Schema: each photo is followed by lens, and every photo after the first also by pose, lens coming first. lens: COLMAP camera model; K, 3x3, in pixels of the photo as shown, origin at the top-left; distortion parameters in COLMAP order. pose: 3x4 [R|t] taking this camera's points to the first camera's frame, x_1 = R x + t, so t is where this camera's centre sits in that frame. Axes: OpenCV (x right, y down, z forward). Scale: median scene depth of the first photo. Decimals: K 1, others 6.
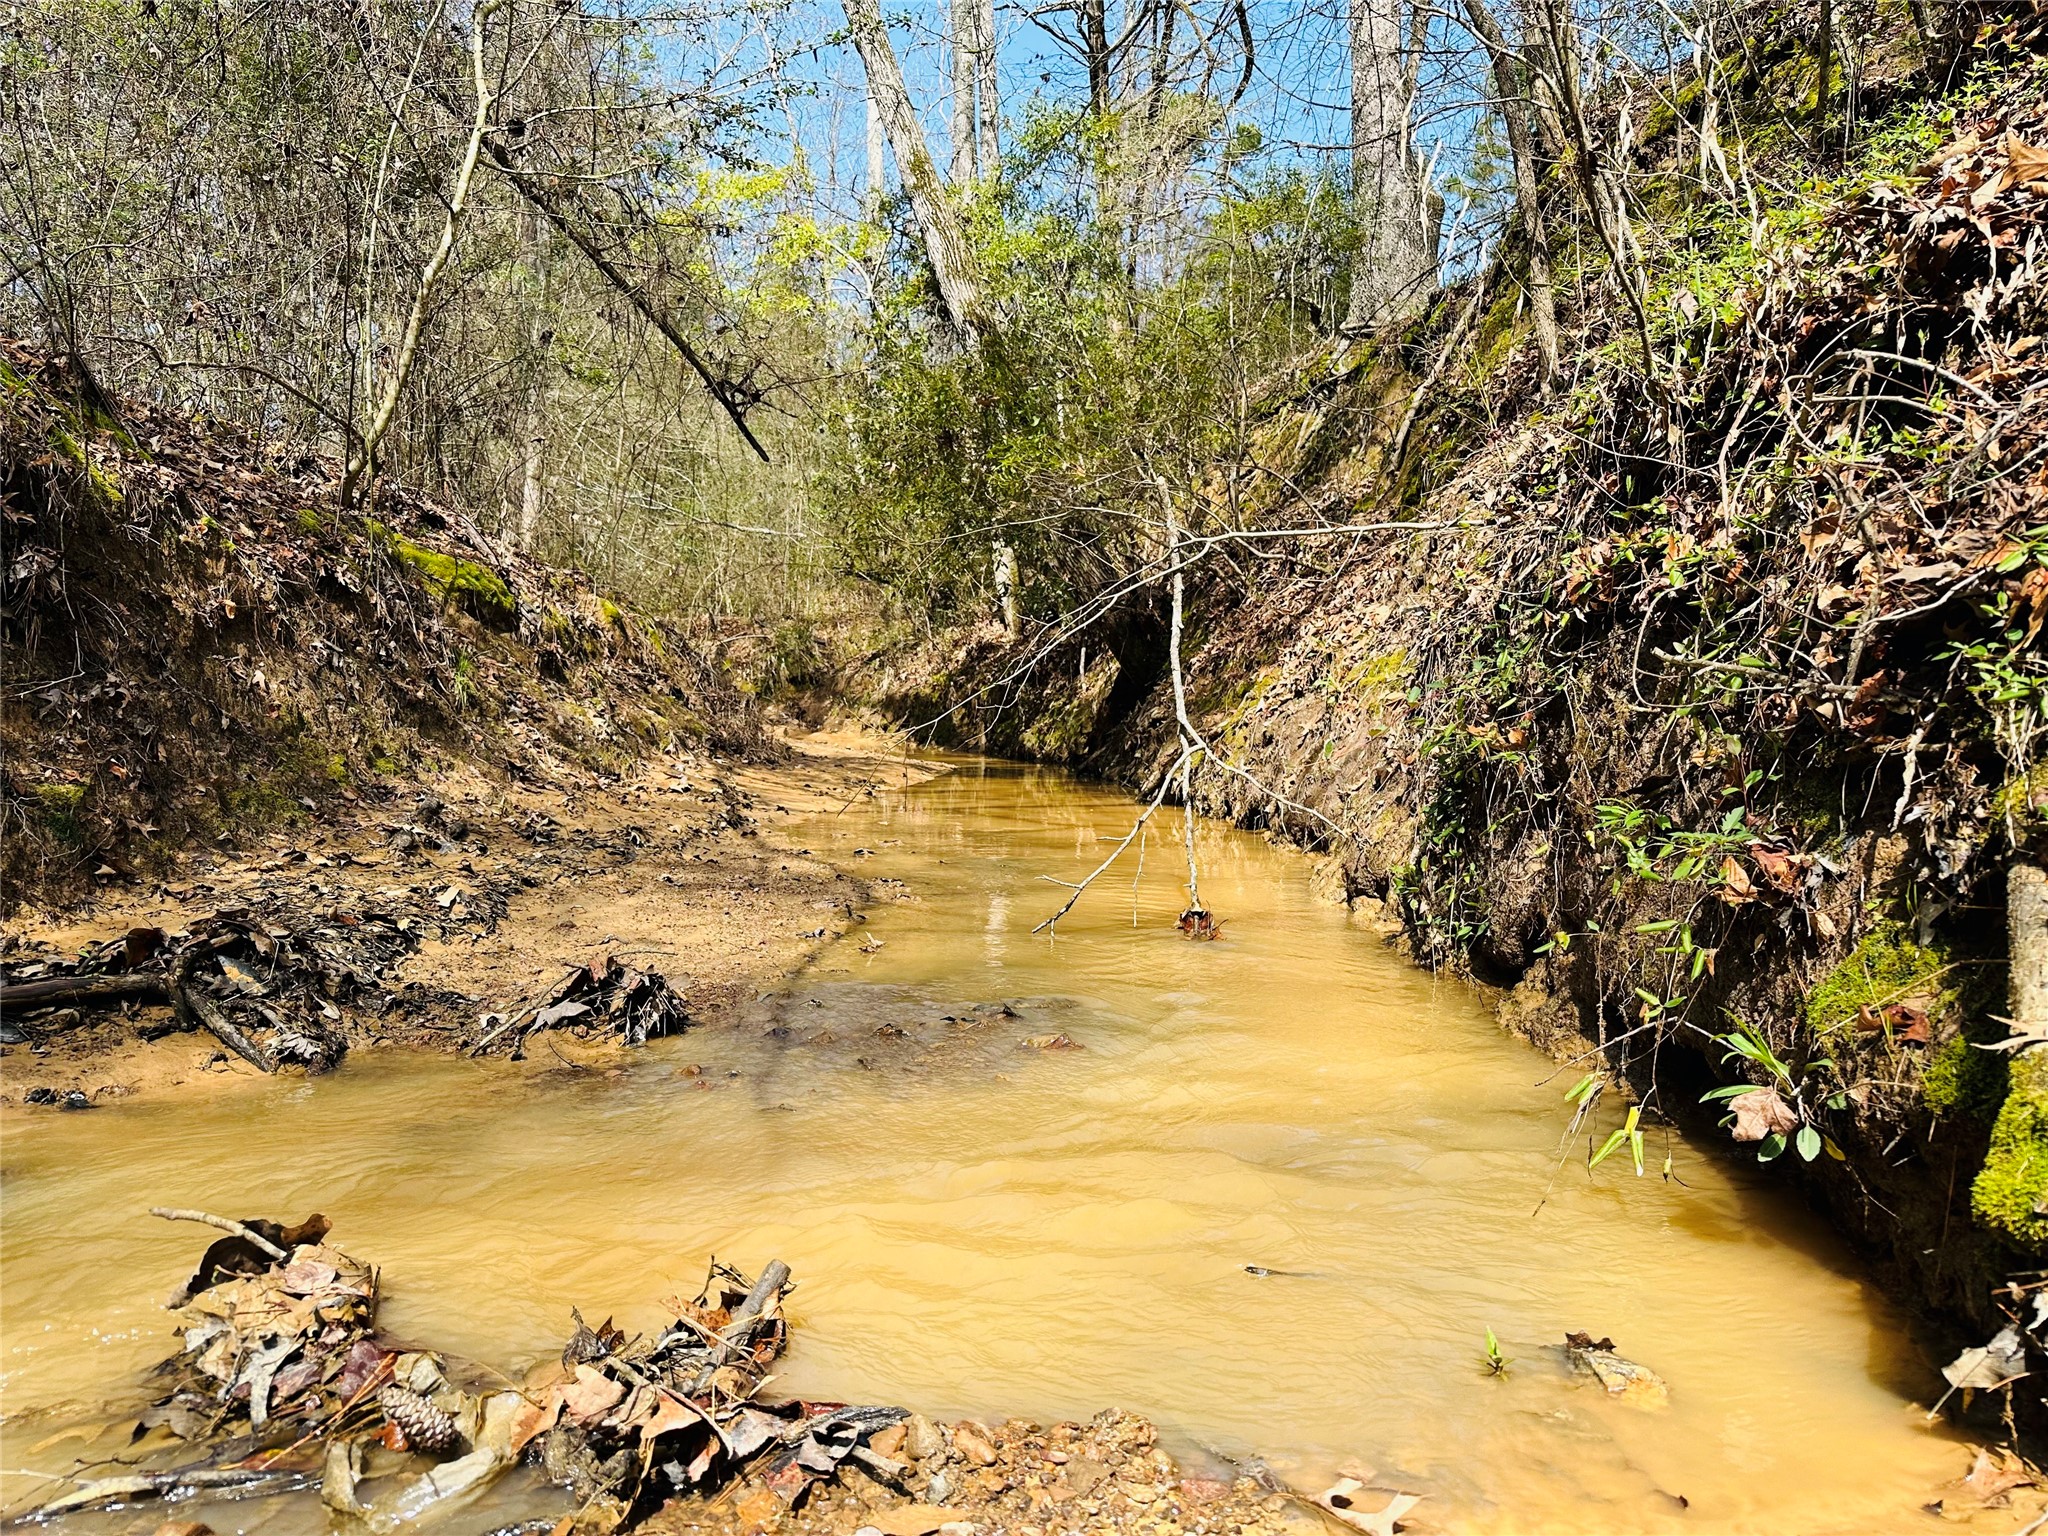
lens RADIAL K [[1437.5, 0, 981.7], [0, 1437.5, 816.4], [0, 0, 1]] dist [0.037900, -0.044886]
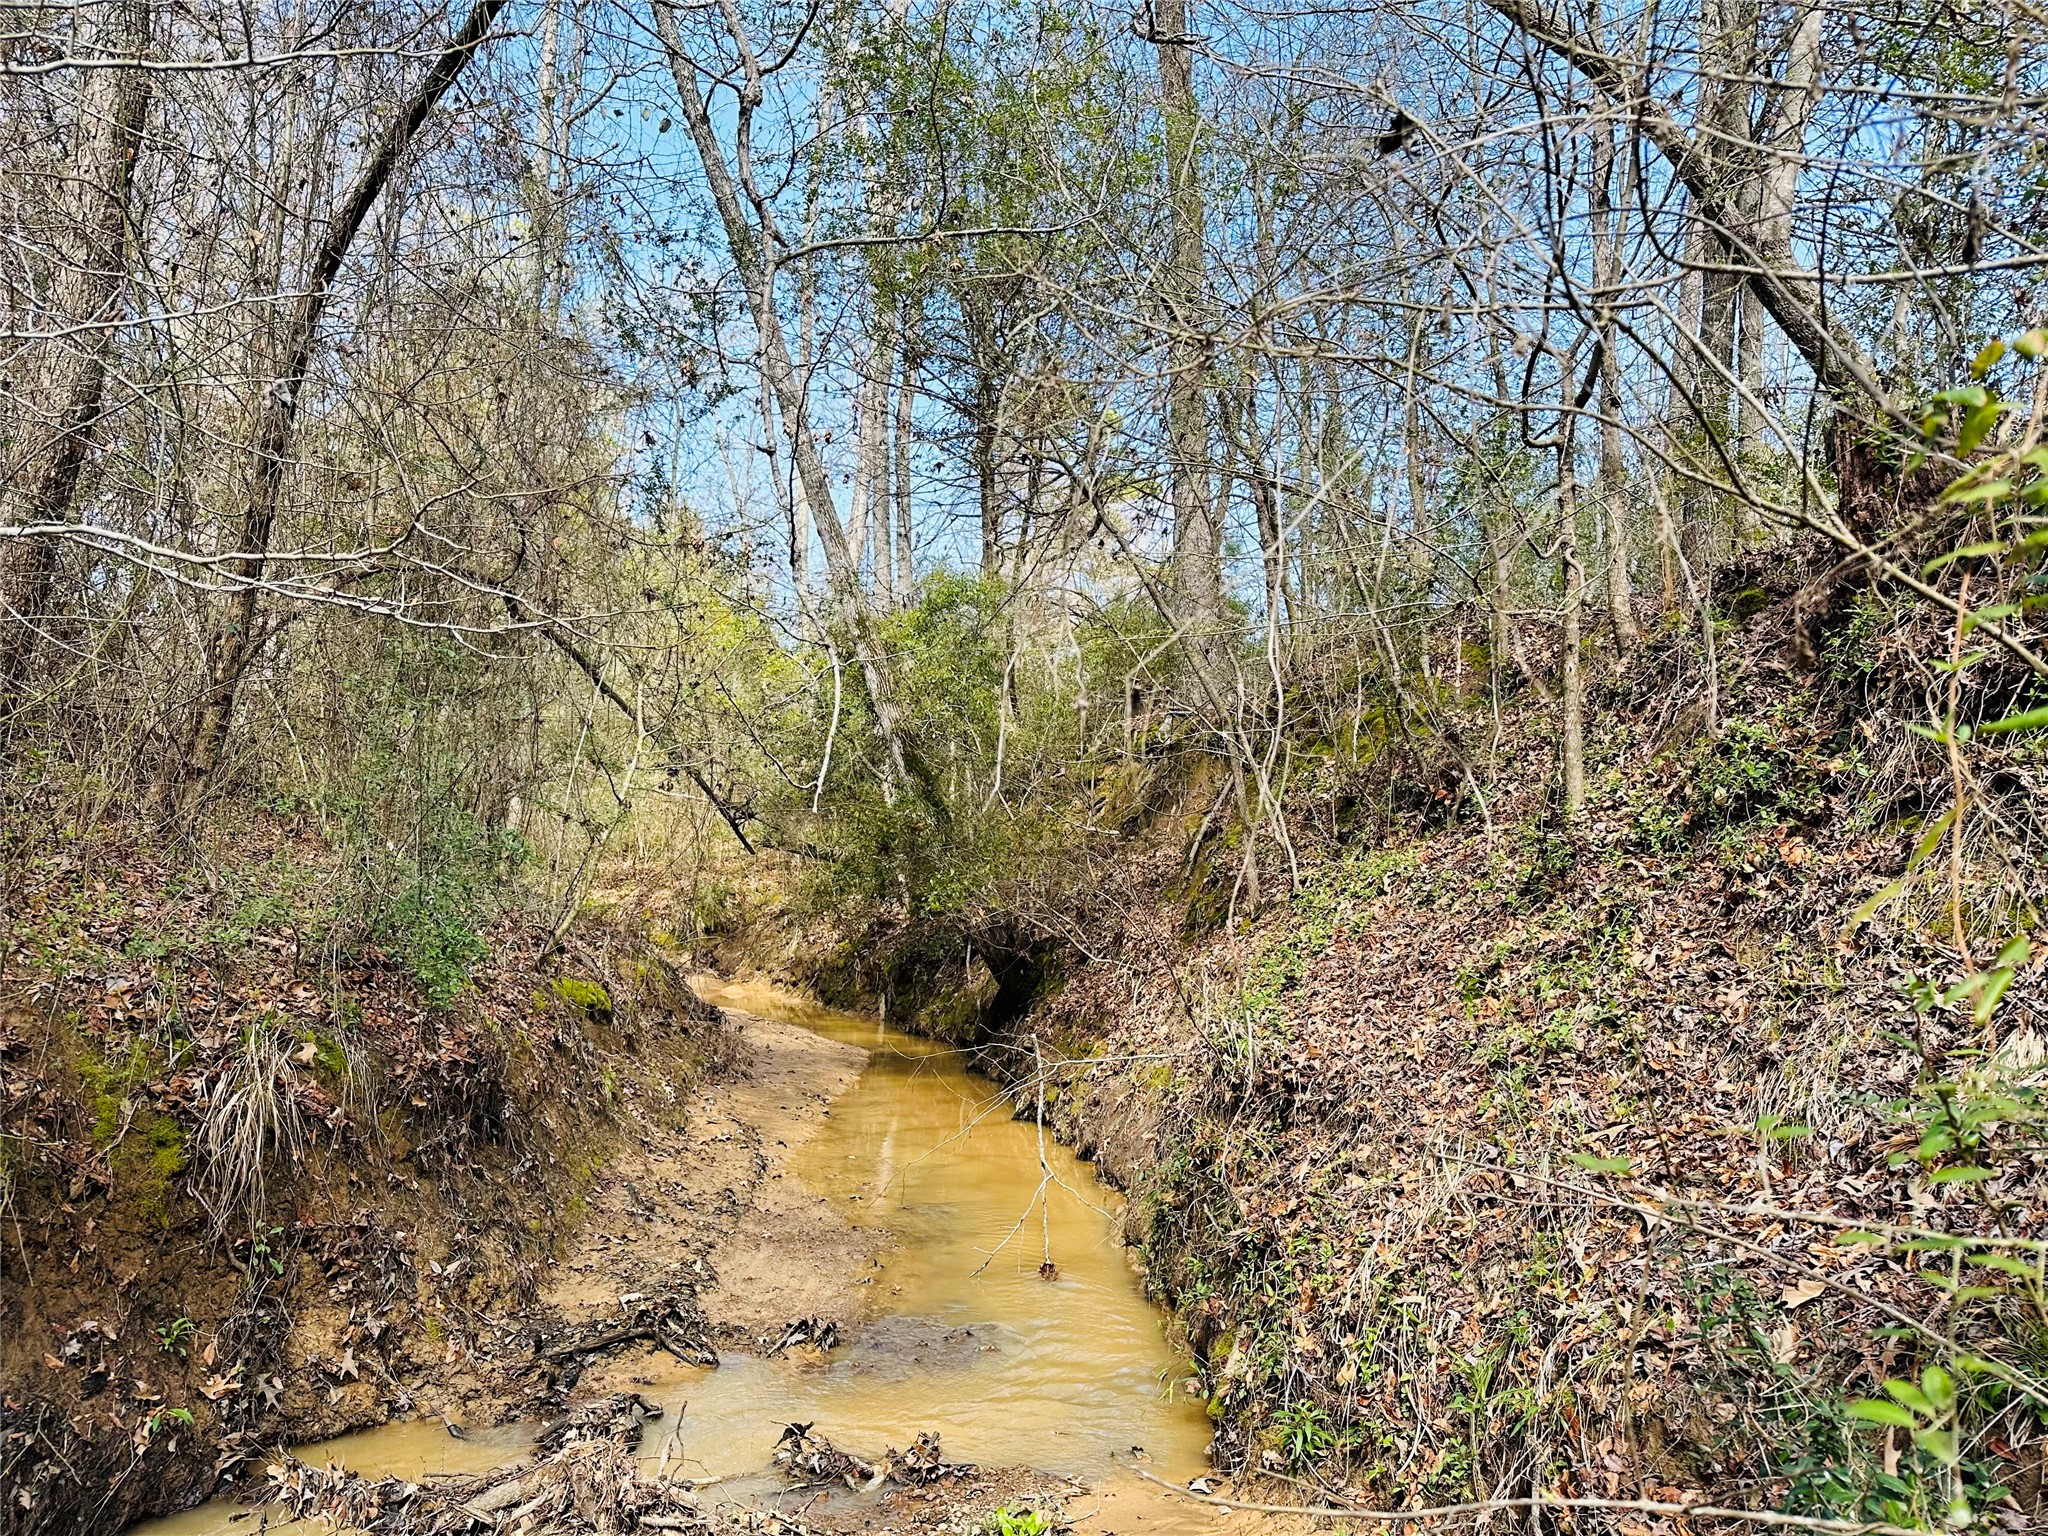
lens RADIAL K [[1437.5, 0, 1022.2], [0, 1437.5, 745.4], [0, 0, 1]] dist [0.037900, -0.044886]
pose [[0.992528, 0.035118, 0.116854, -0.057566], [-0.014422, 0.984737, -0.173449, -0.113799], [-0.121162, 0.170467, 0.977886, -0.427363]]
